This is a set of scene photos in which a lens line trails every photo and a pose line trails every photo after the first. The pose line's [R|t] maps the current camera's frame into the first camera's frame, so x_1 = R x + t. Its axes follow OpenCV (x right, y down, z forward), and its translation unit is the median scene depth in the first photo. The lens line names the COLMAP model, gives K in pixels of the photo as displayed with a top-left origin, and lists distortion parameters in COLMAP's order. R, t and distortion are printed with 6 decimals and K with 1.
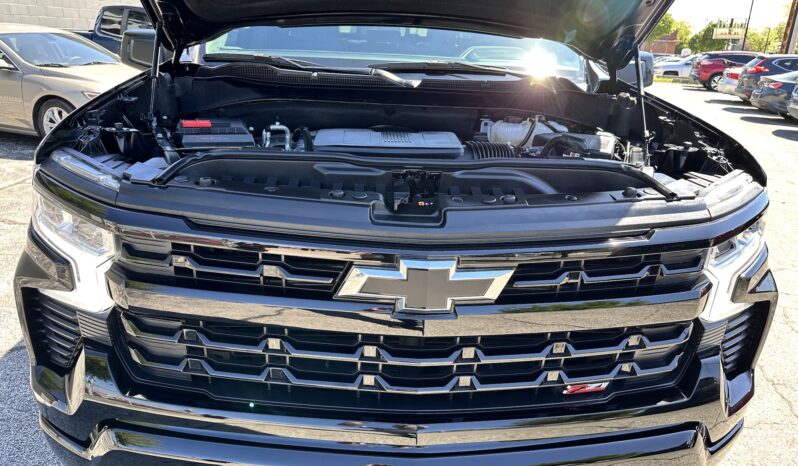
lens RADIAL K [[577.3, 0, 399.0], [0, 577.3, 233.0], [0, 0, 1]] dist [-0.003683, -0.003676]
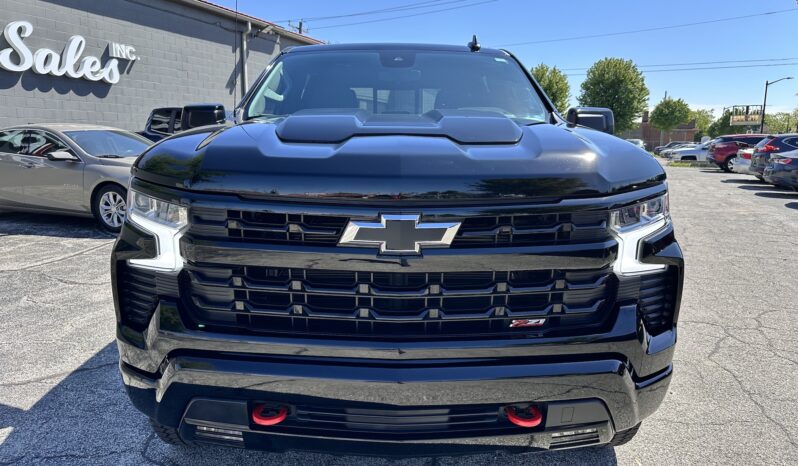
lens RADIAL K [[566.5, 0, 399.0], [0, 566.5, 233.0], [0, 0, 1]] dist [0.038254, -0.053233]
pose [[0.998593, -0.025344, -0.046576, 0.092049], [0.017757, 0.987496, -0.156639, 0.259026], [0.049963, 0.155591, 0.986557, -0.336988]]
